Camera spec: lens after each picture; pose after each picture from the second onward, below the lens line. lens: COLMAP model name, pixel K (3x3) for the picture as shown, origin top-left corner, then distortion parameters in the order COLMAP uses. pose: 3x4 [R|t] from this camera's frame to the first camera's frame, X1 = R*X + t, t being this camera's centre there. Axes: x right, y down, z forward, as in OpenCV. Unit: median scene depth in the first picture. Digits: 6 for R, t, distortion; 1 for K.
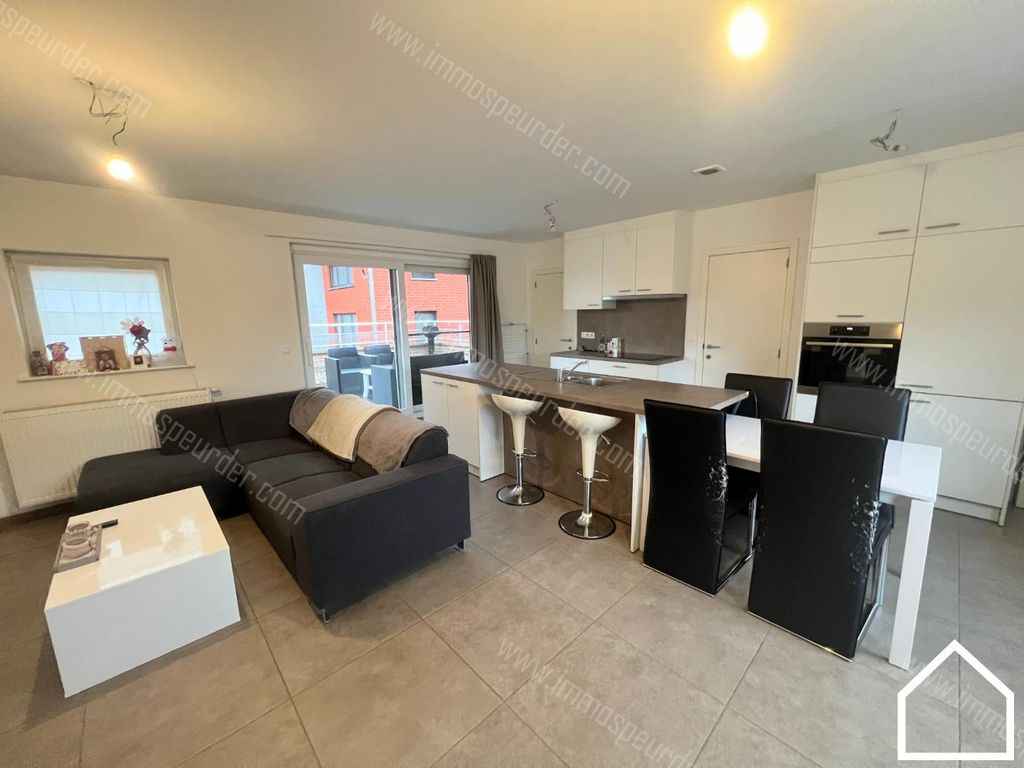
lens RADIAL K [[409.3, 0, 507.3], [0, 409.3, 384.4], [0, 0, 1]] dist [0.002517, 0.000146]
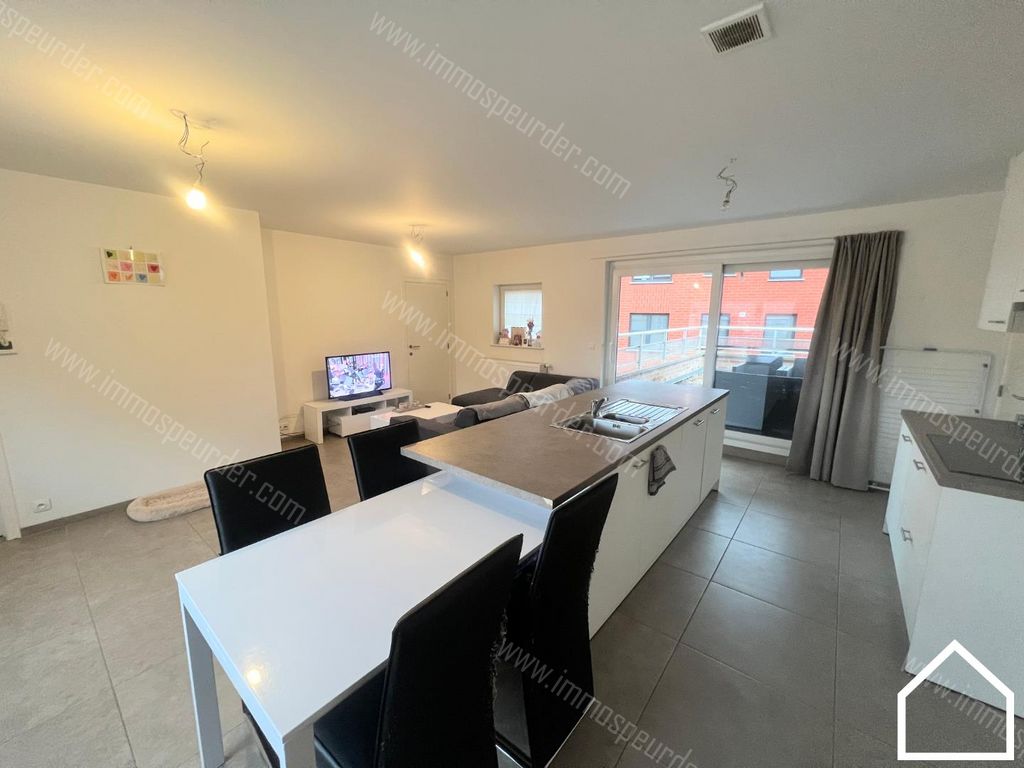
lens RADIAL K [[409.3, 0, 509.4], [0, 409.3, 381.4], [0, 0, 1]] dist [0.002517, 0.000146]
pose [[0.137425, 0.186579, -0.972781, 0.842901], [-0.181730, 0.970177, 0.160407, -0.161996], [0.973698, 0.154739, 0.167233, 0.656910]]
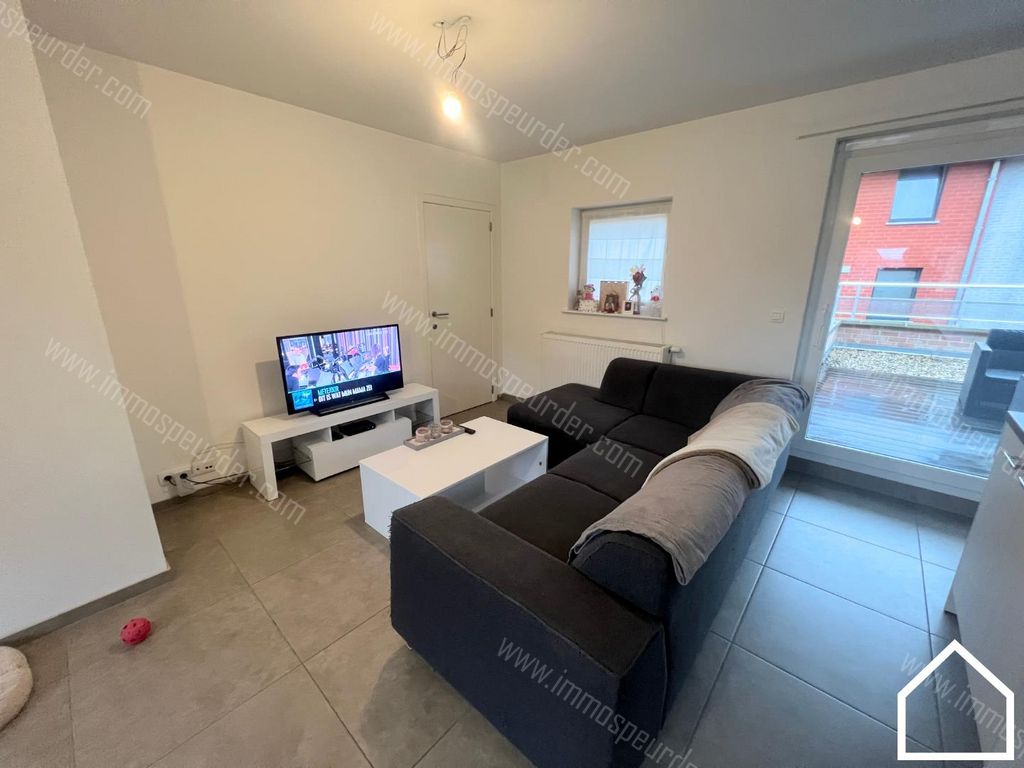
lens RADIAL K [[409.3, 0, 511.5], [0, 409.3, 382.1], [0, 0, 1]] dist [0.002517, 0.000146]
pose [[0.095895, 0.280011, -0.955195, 0.117231], [-0.179611, 0.948734, 0.260086, -0.092602], [0.979053, 0.146622, 0.141272, 0.585593]]
